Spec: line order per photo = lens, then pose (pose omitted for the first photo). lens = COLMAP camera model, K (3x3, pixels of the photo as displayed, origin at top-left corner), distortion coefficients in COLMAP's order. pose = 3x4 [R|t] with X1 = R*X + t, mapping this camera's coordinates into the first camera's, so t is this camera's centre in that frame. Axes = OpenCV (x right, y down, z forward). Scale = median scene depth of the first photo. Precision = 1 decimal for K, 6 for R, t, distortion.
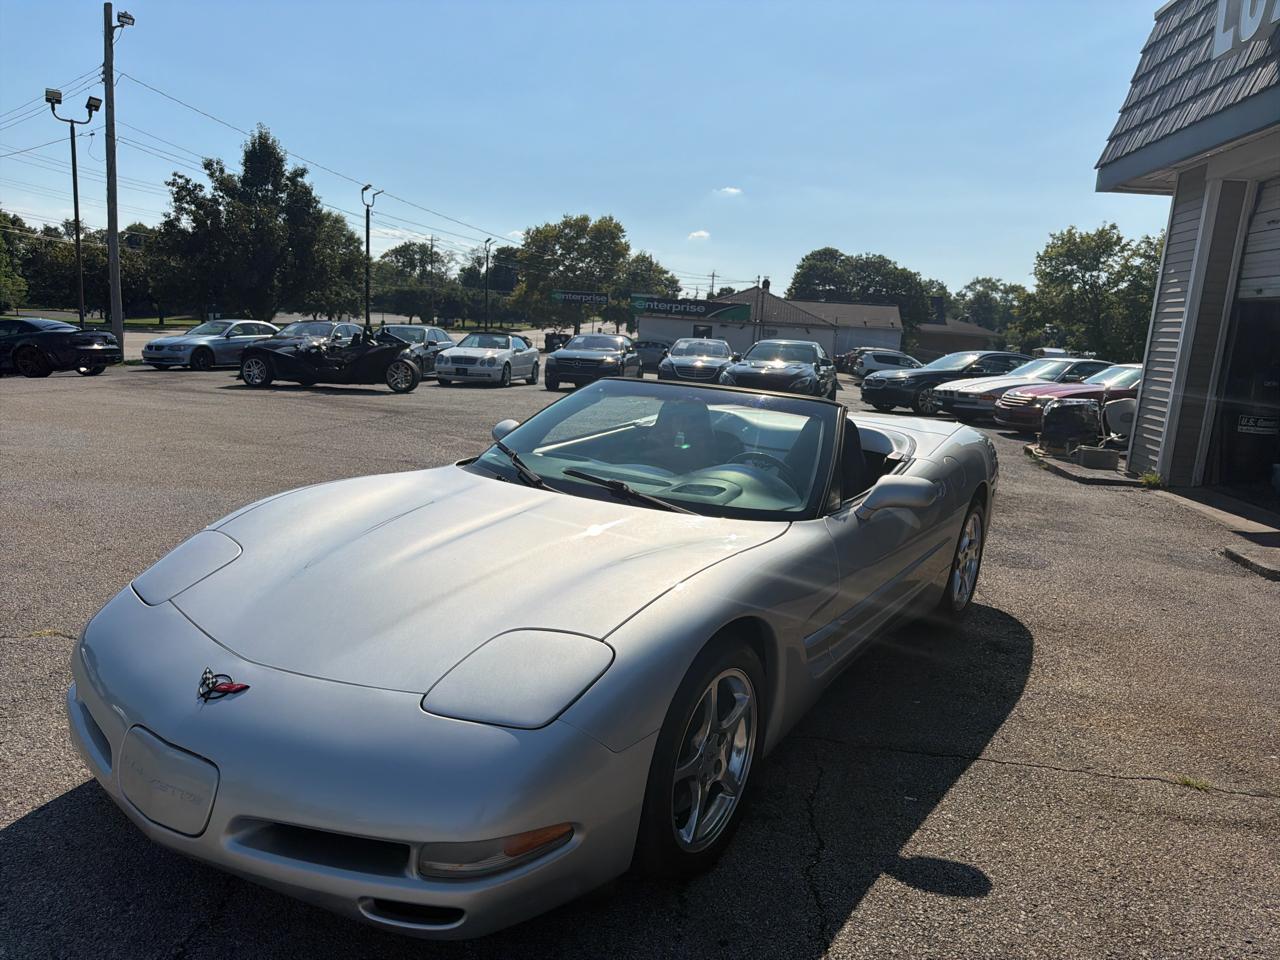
lens RADIAL K [[902.8, 0, 632.1], [0, 902.8, 488.4], [0, 0, 1]] dist [0.052390, -0.066848]
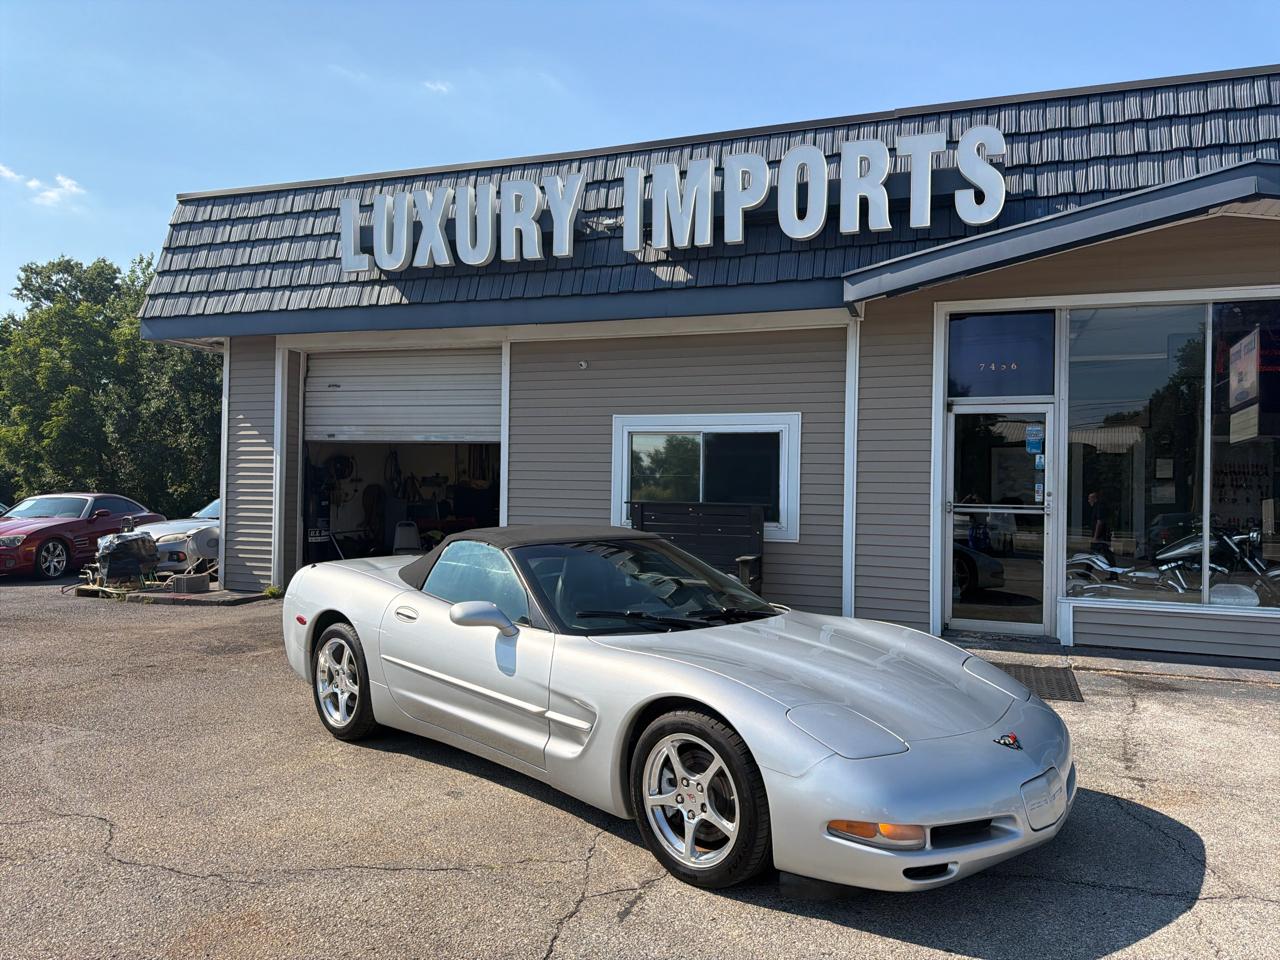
lens RADIAL K [[897.6, 0, 639.5], [0, 897.6, 492.1], [0, 0, 1]] dist [0.108516, -0.171406]
pose [[0.194954, -0.067688, 0.978474, -0.138012], [0.179461, 0.983236, 0.032261, -0.025092], [-0.964254, 0.169308, 0.203833, 0.078978]]
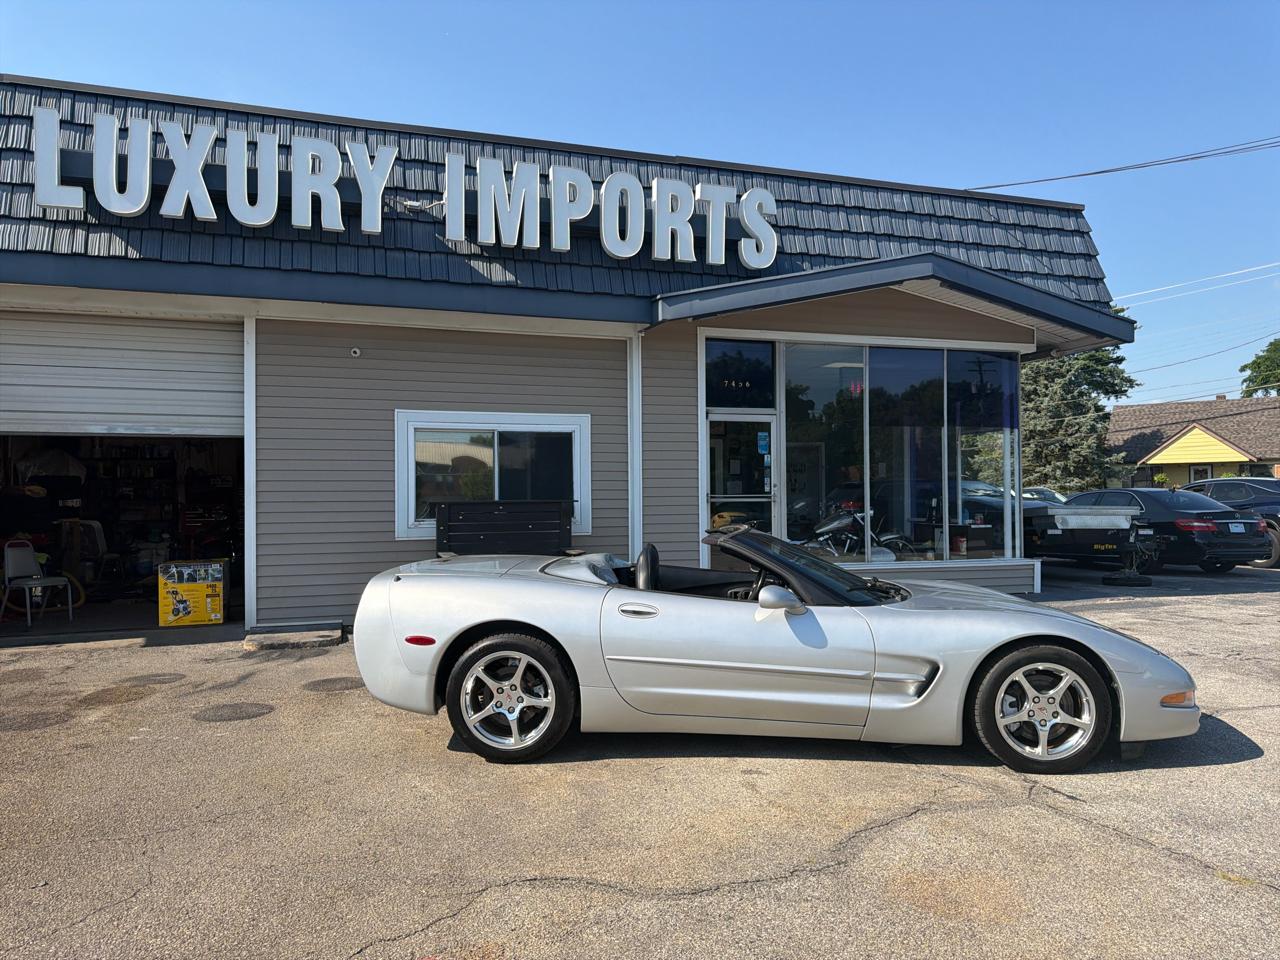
lens RADIAL K [[899.7, 0, 634.7], [0, 899.7, 489.7], [0, 0, 1]] dist [0.058309, -0.079099]
pose [[-0.464840, -0.057979, 0.883495, -0.127632], [0.141606, 0.980140, 0.138826, -0.045924], [-0.873998, 0.189640, -0.447398, 0.206940]]
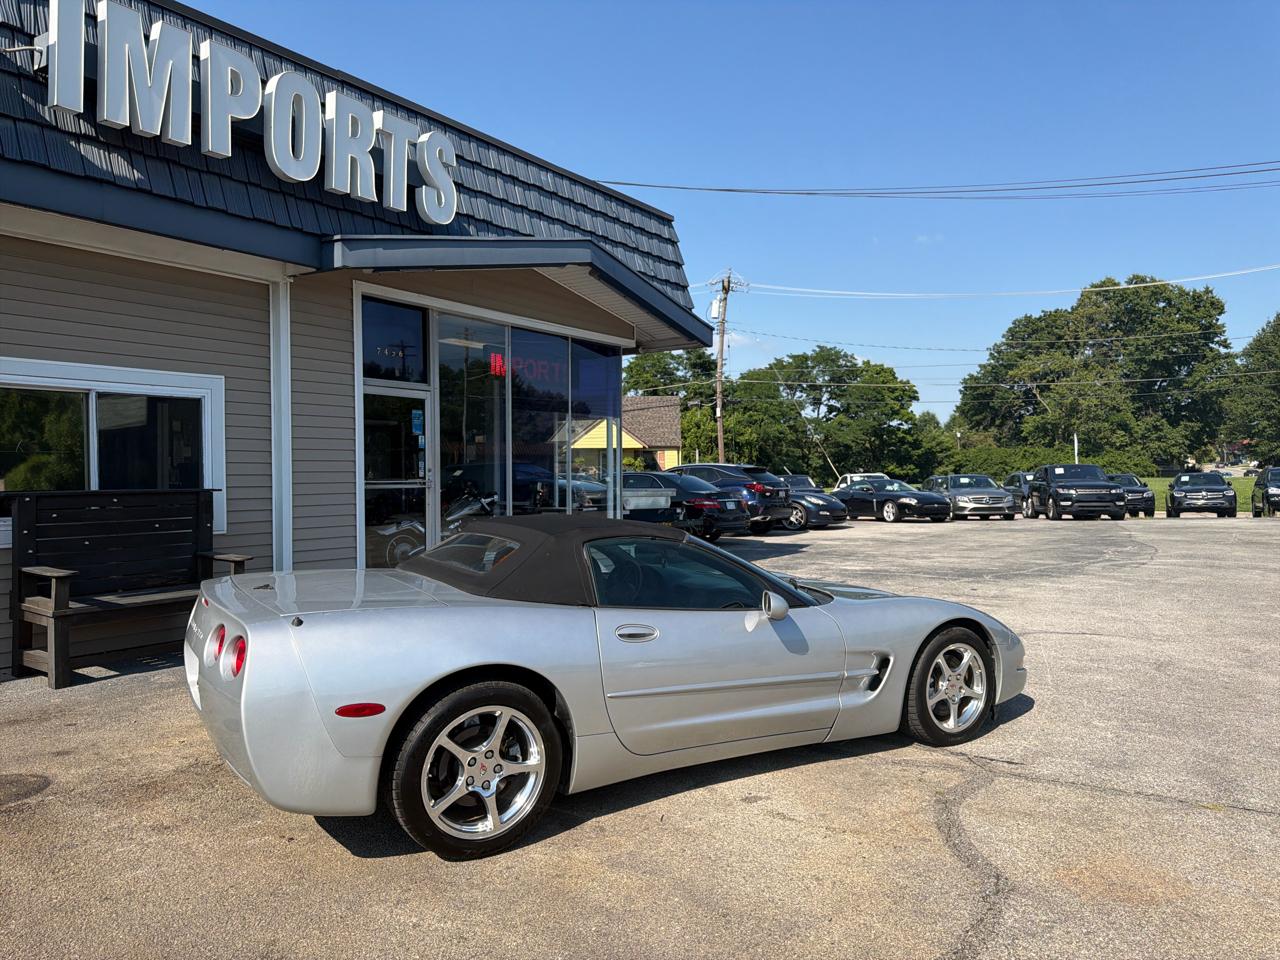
lens RADIAL K [[899.5, 0, 646.4], [0, 899.5, 494.0], [0, 0, 1]] dist [0.050083, -0.068517]
pose [[-0.903248, -0.078370, 0.421901, -0.053884], [0.019341, 0.974747, 0.222471, -0.051032], [-0.428682, 0.209106, -0.878923, 0.244352]]
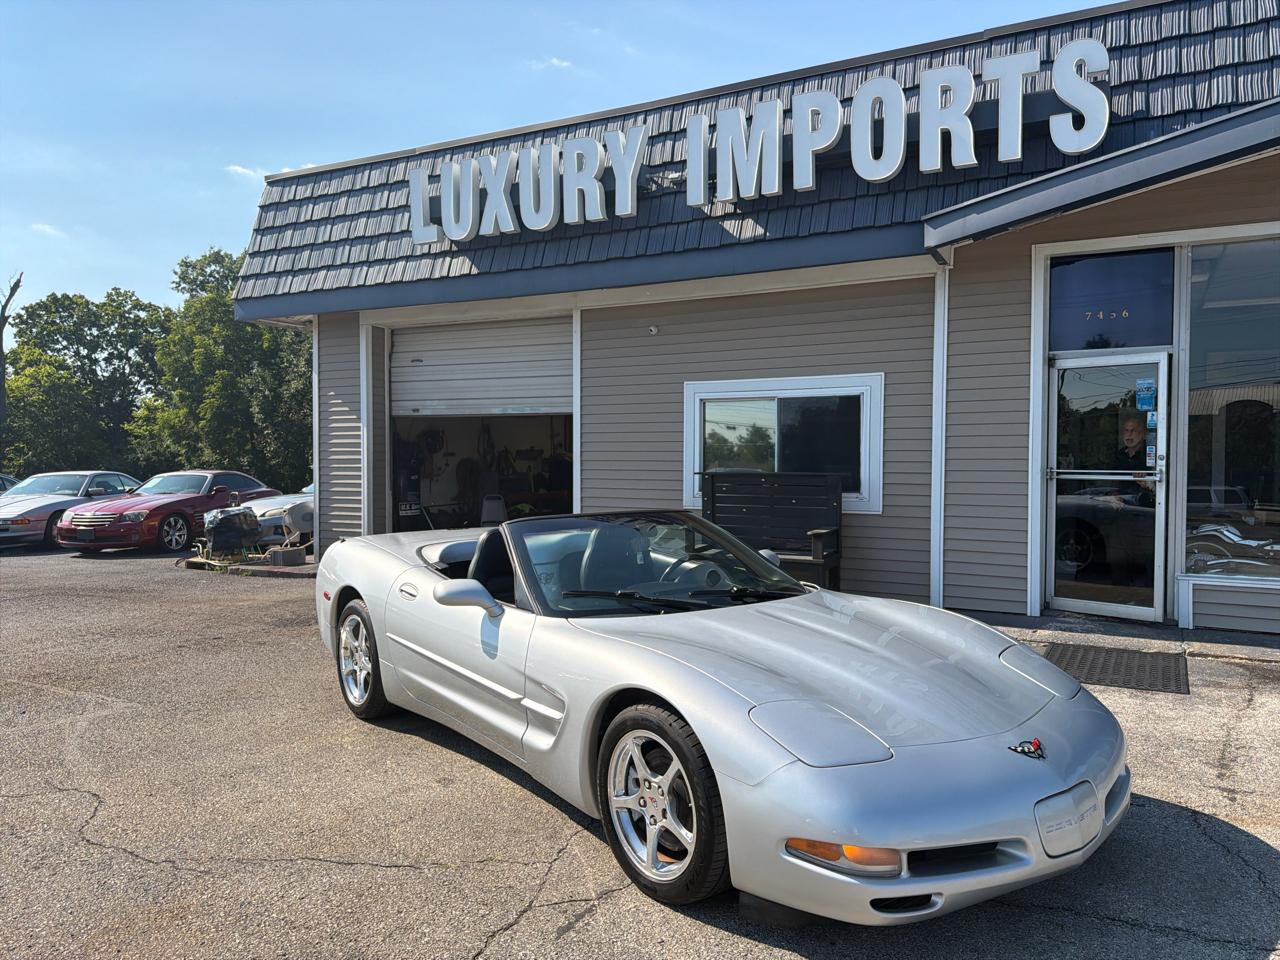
lens RADIAL K [[900.5, 0, 644.5], [0, 900.5, 493.2], [0, 0, 1]] dist [0.091155, -0.136299]
pose [[0.328800, -0.101324, 0.938948, -0.121940], [0.195250, 0.980041, 0.037386, -0.020802], [-0.923996, 0.171037, 0.342021, 0.064246]]
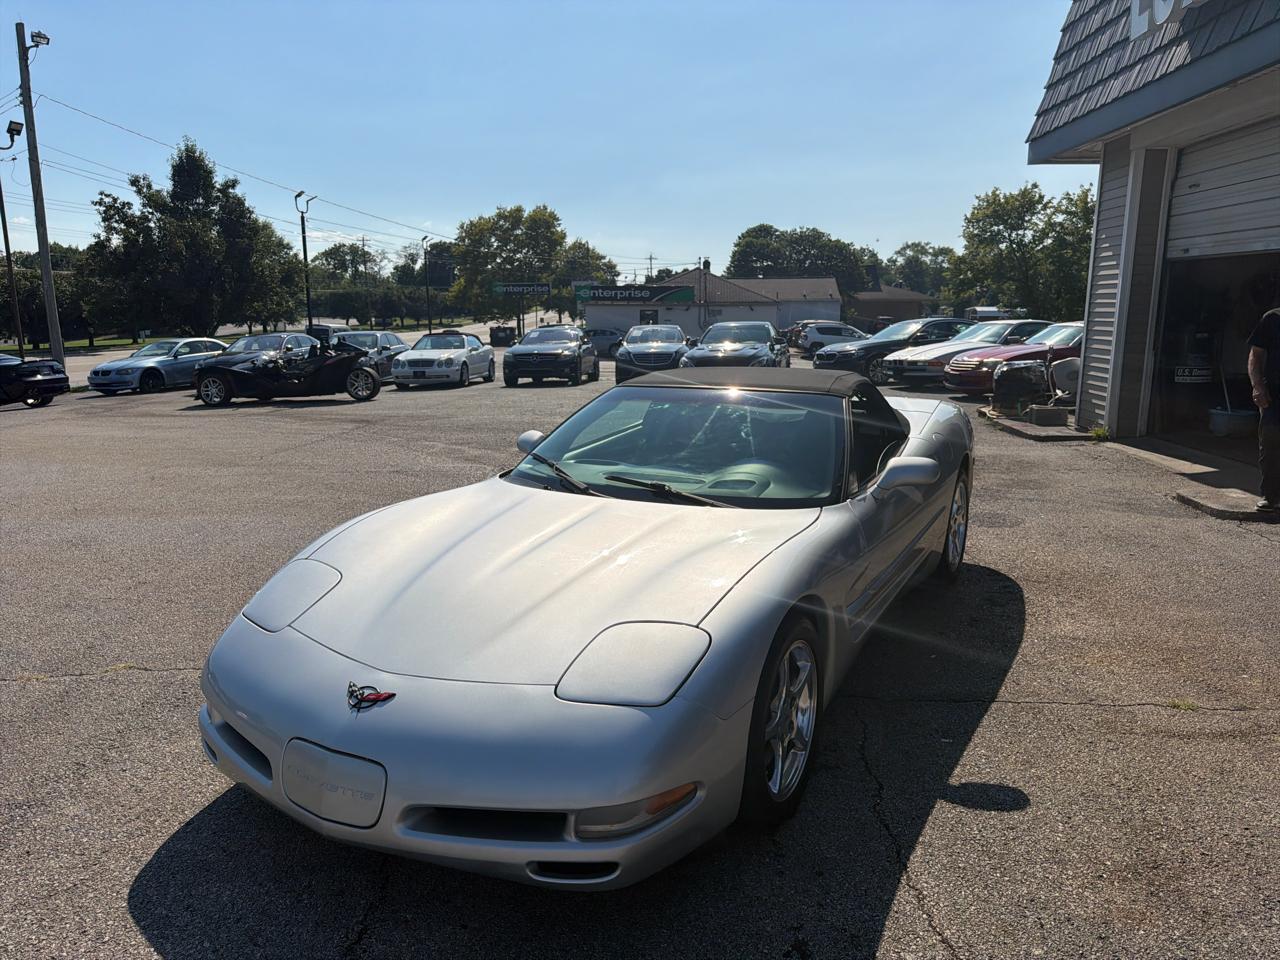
lens RADIAL K [[902.8, 0, 636.7], [0, 902.8, 480.3], [0, 0, 1]] dist [0.048717, -0.054397]
pose [[0.995161, -0.080231, 0.056724, -0.010290], [0.079783, 0.996761, 0.010114, -0.002368], [-0.057352, -0.005539, 0.998339, -0.010019]]
